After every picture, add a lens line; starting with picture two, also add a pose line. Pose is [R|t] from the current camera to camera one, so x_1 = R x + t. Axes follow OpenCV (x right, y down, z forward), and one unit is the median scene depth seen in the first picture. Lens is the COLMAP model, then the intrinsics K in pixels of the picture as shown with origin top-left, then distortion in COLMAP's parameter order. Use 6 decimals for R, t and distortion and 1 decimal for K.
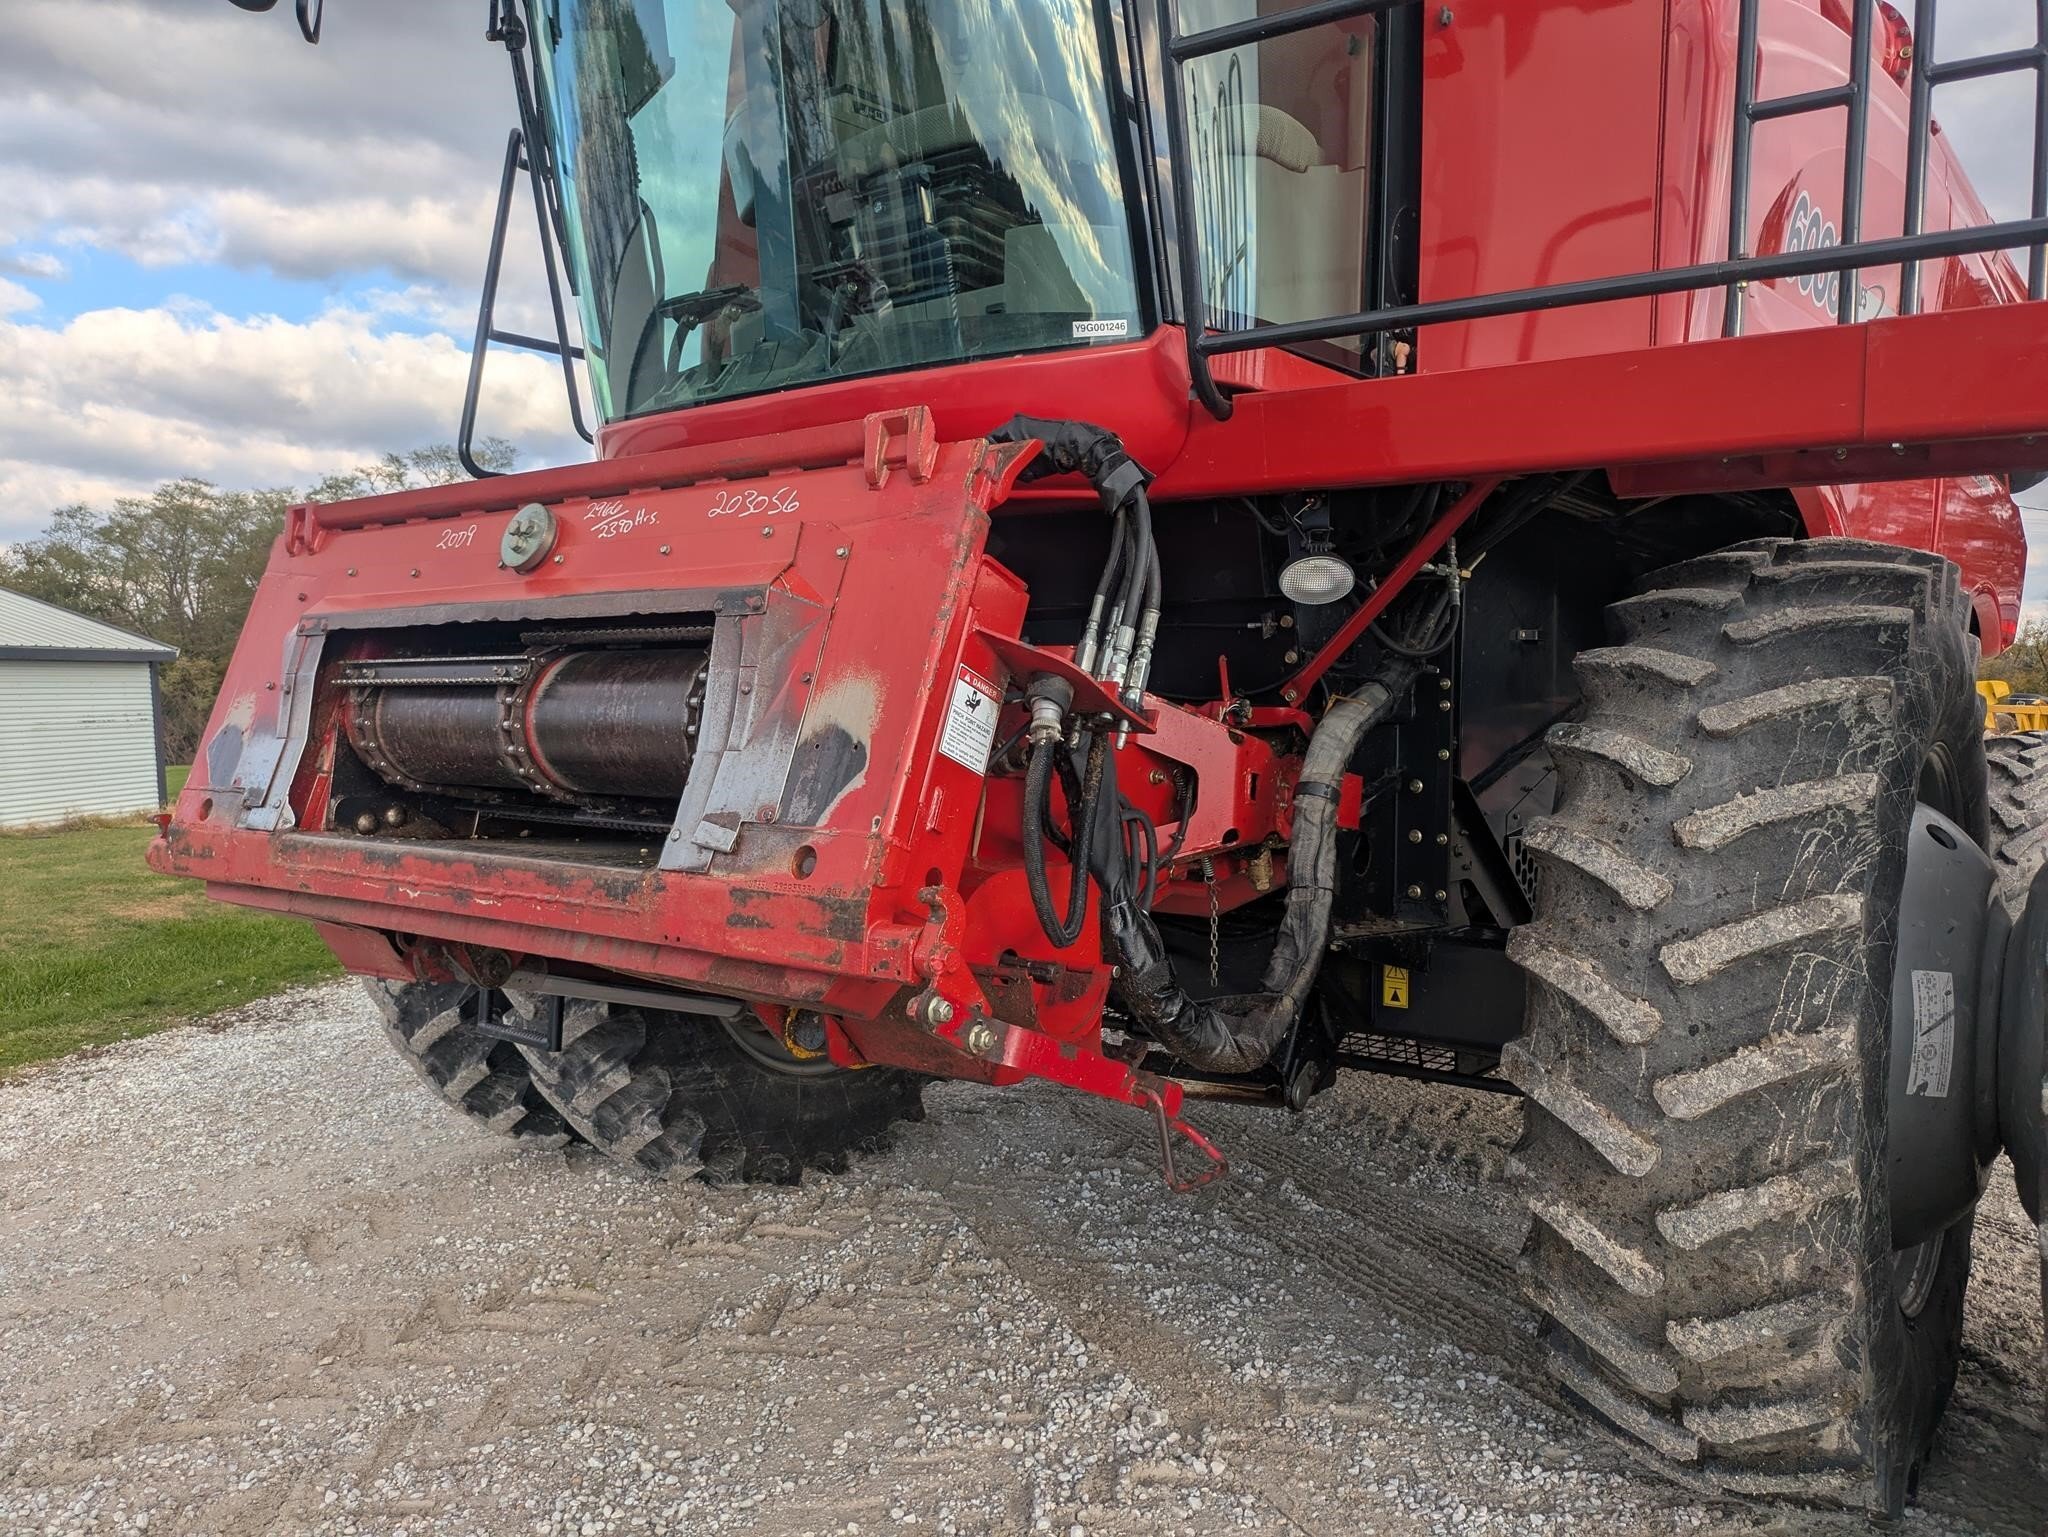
lens RADIAL K [[1522.0, 0, 1040.8], [0, 1522.0, 812.5], [0, 0, 1]] dist [0.076264, -0.083243]
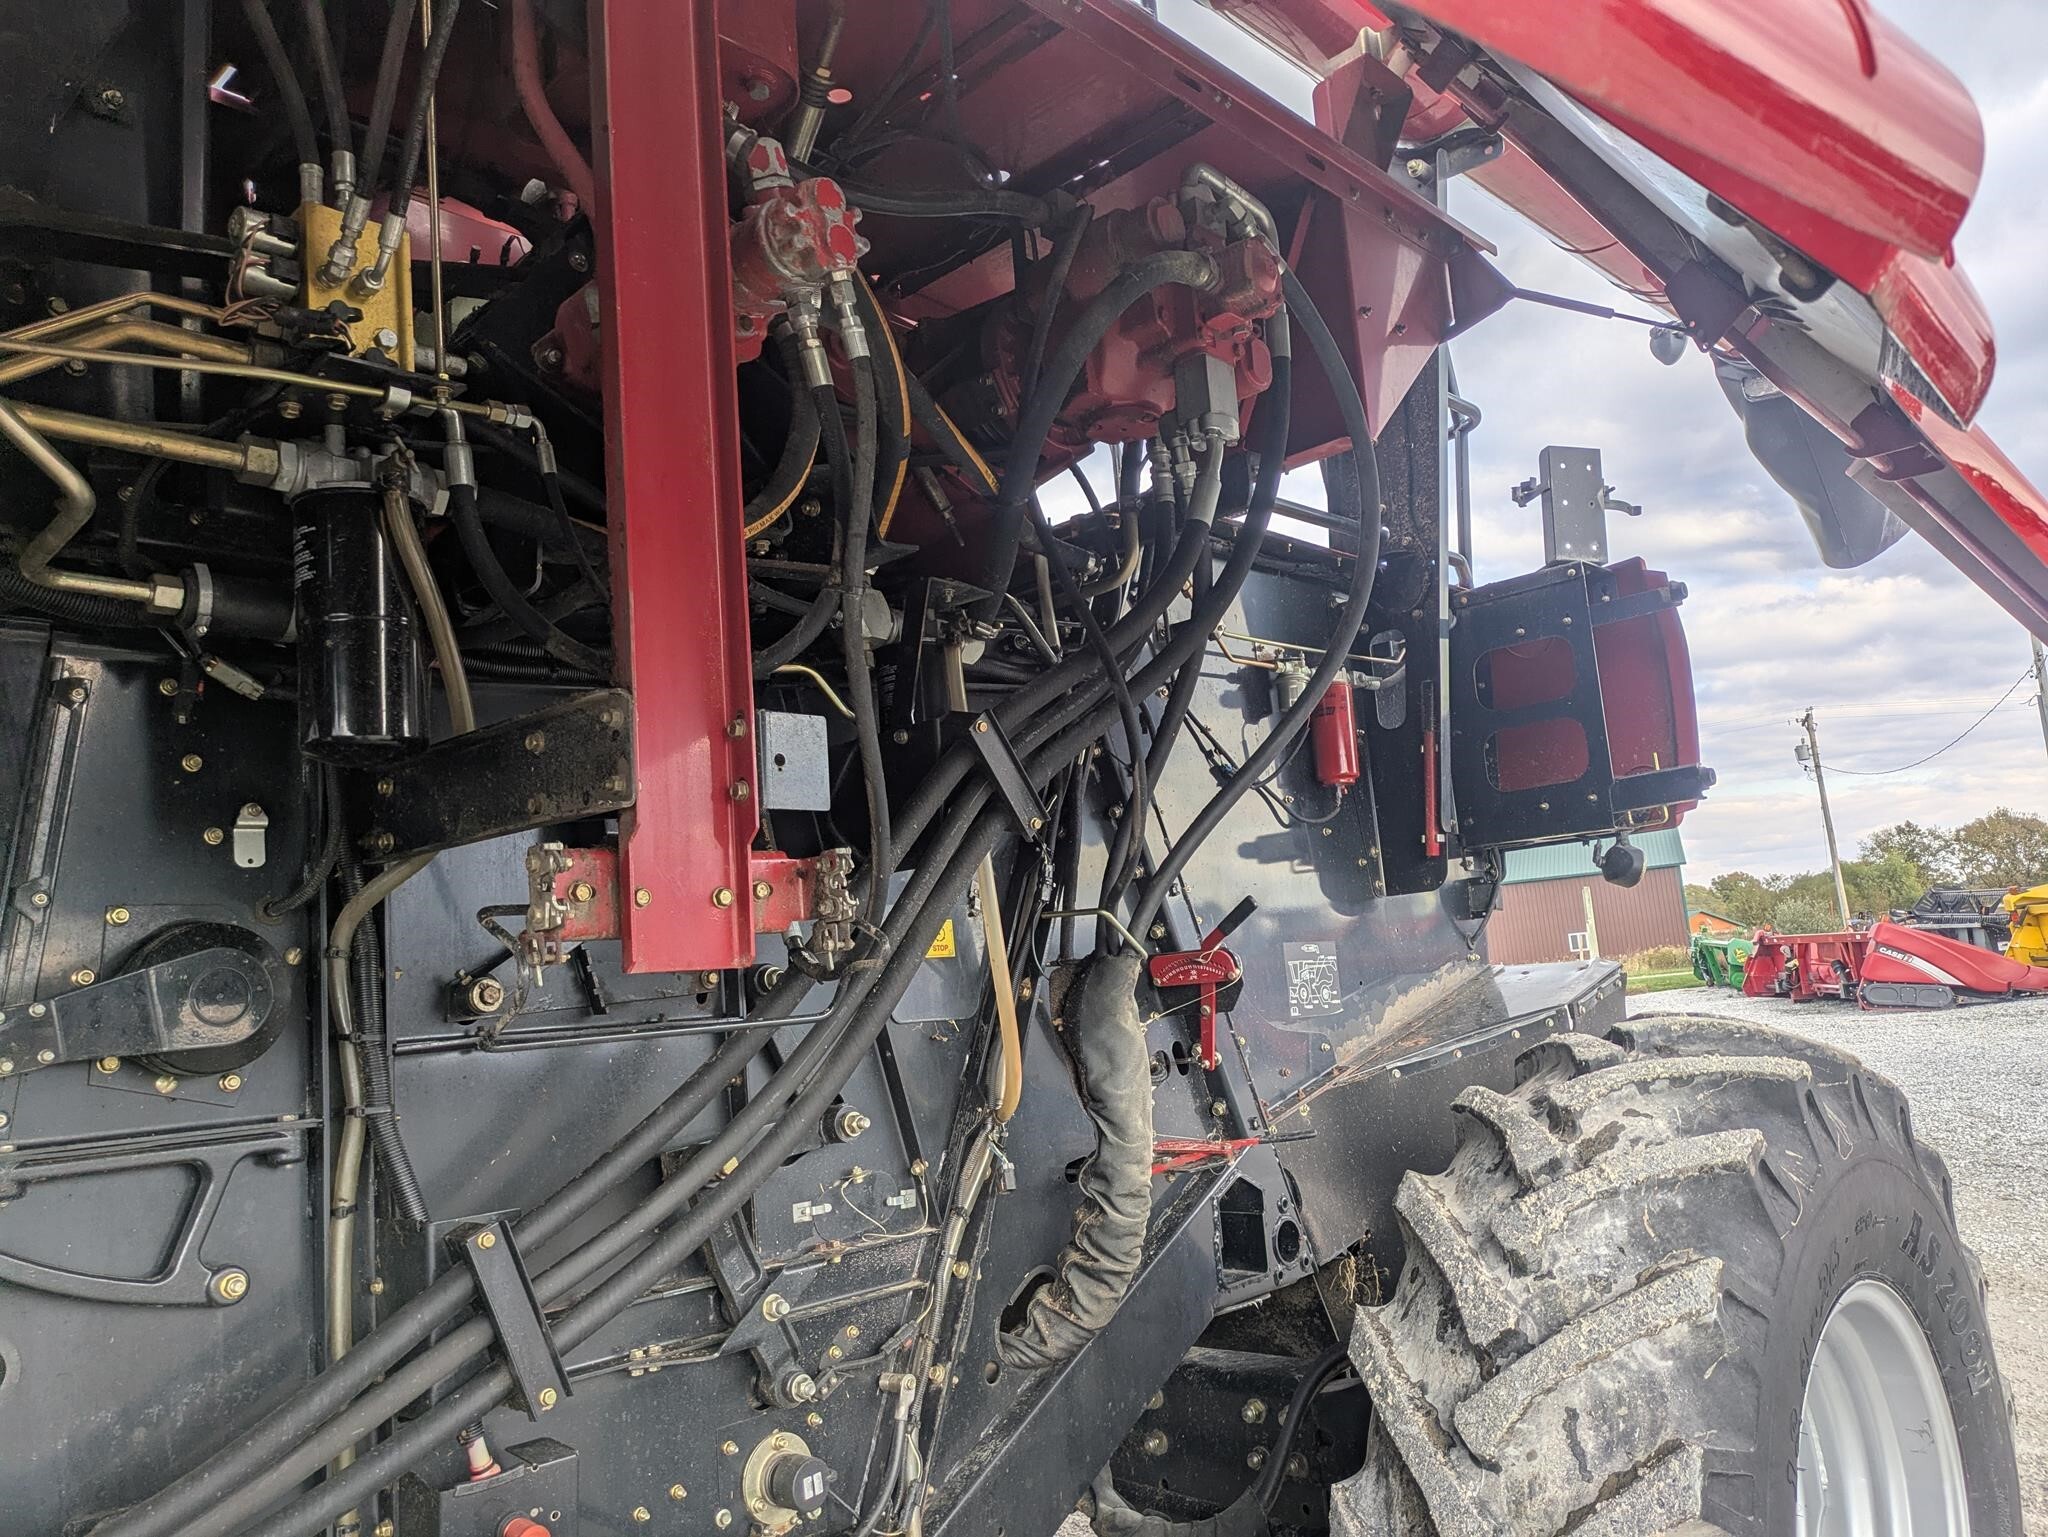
lens RADIAL K [[1553.2, 0, 1017.3], [0, 1553.2, 776.8], [0, 0, 1]] dist [0.064702, -0.066548]
pose [[0.989895, -0.103661, -0.096762, 1.057687], [0.081927, 0.975029, -0.206415, -0.084397], [0.115743, 0.196402, 0.973668, 1.186392]]
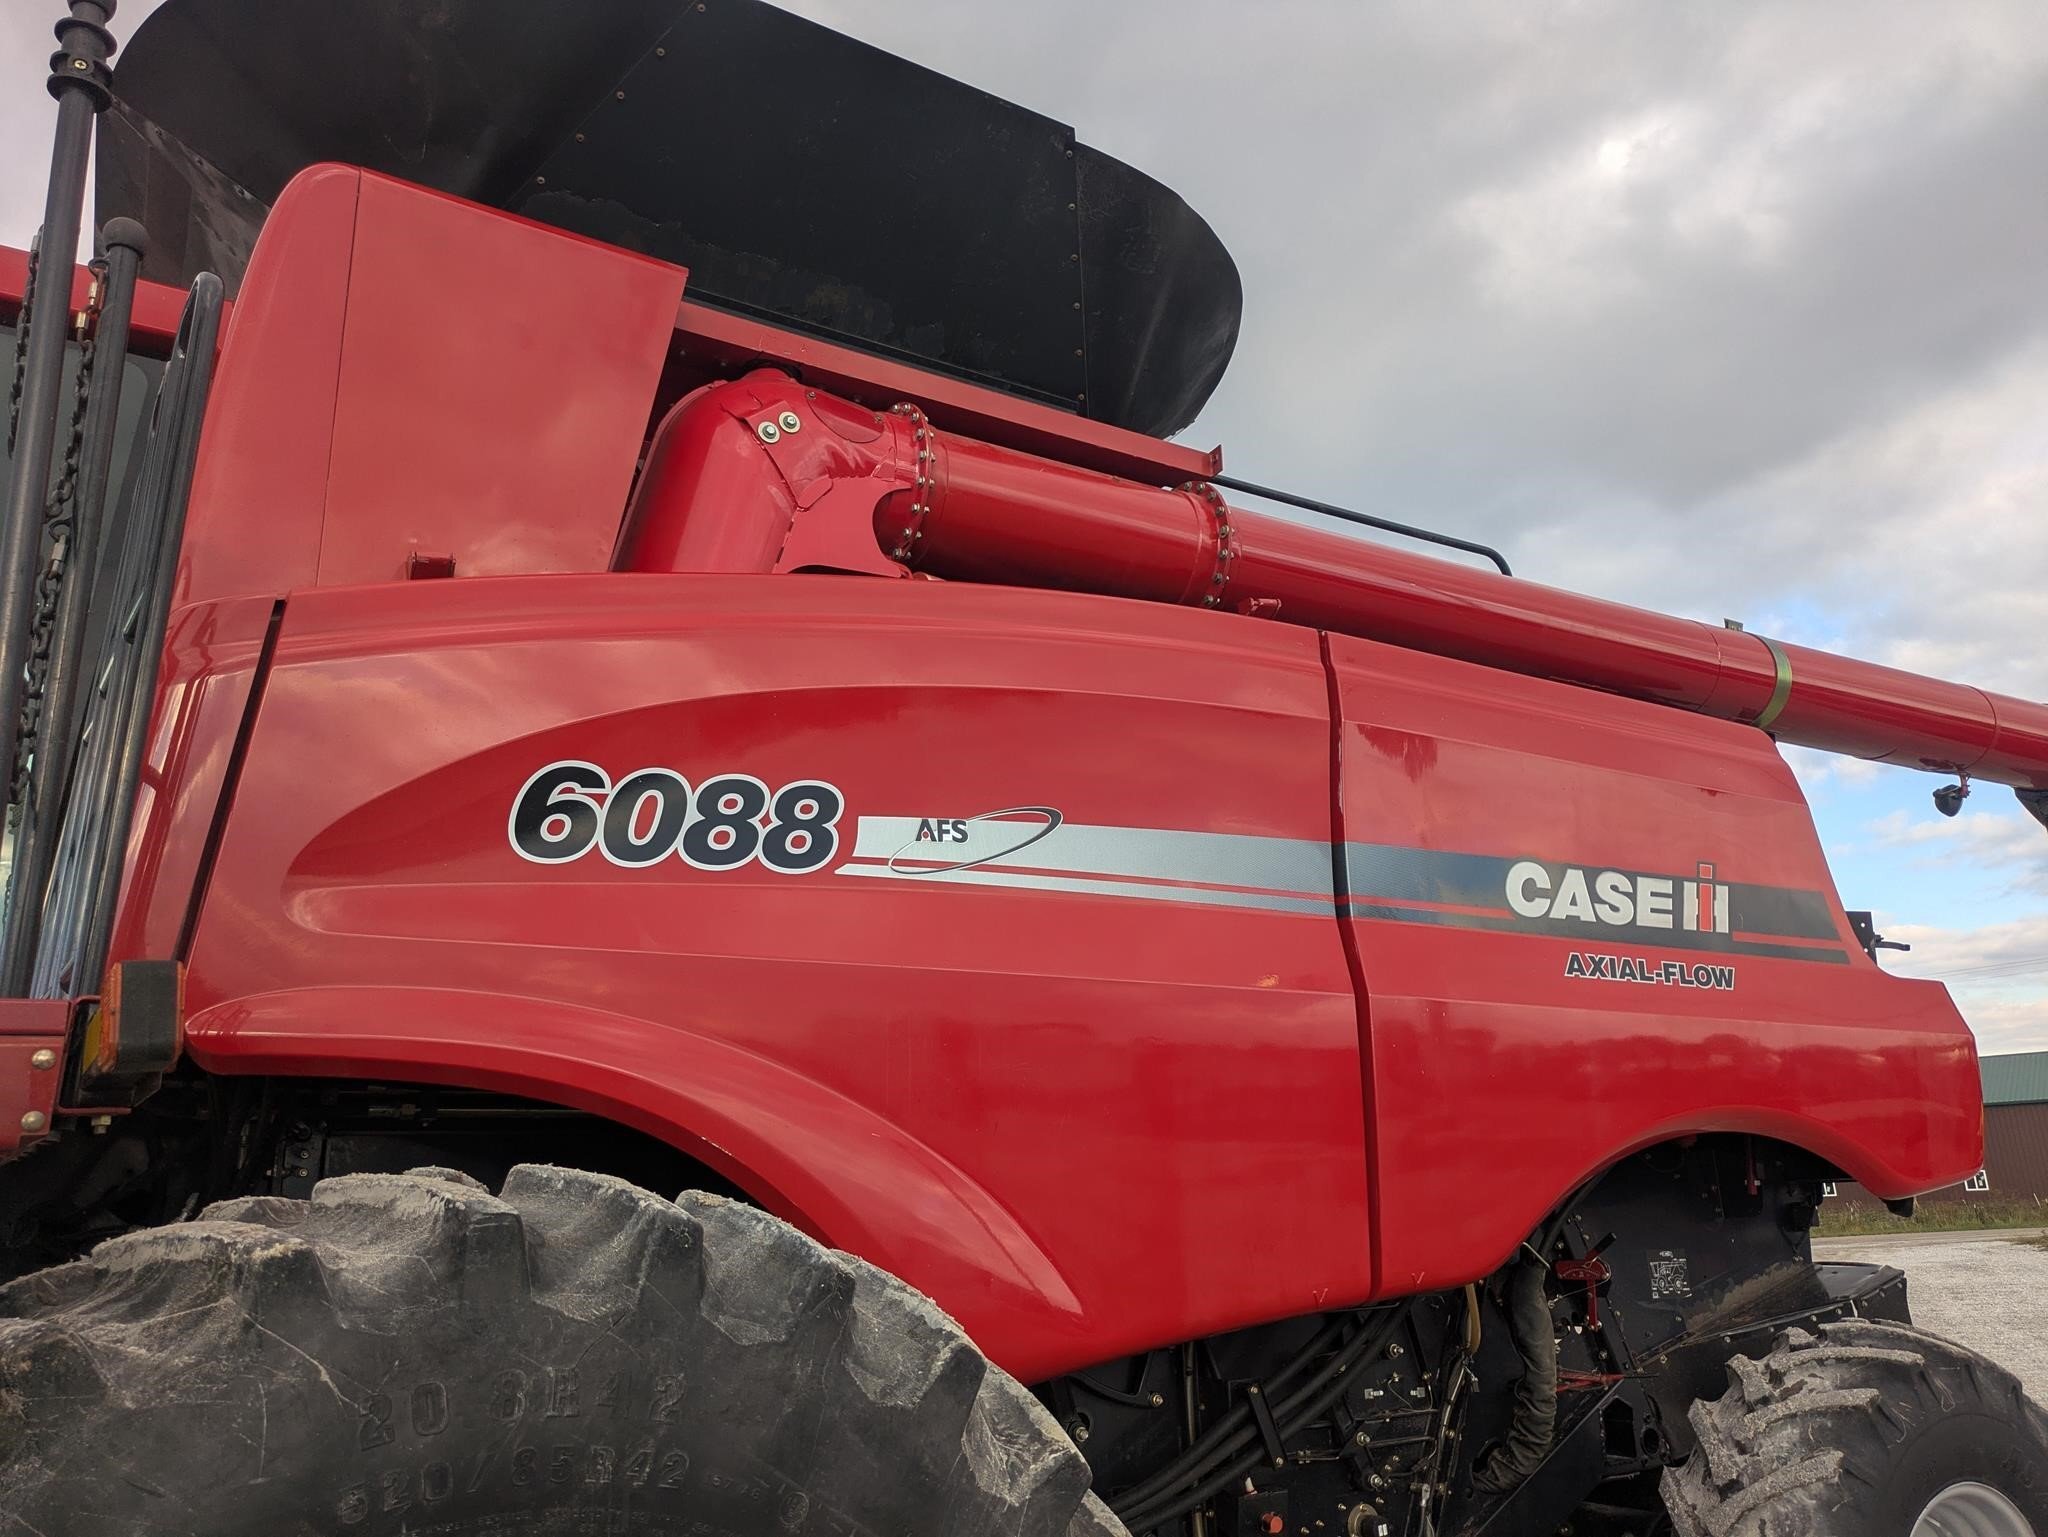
lens RADIAL K [[1568.1, 0, 1000.5], [0, 1568.1, 771.2], [0, 0, 1]] dist [0.008148, 0.006933]
pose [[0.926000, -0.140734, -0.350312, 1.142704], [0.016059, 0.941763, -0.335894, -0.105019], [0.377183, 0.305412, 0.874332, 0.353621]]
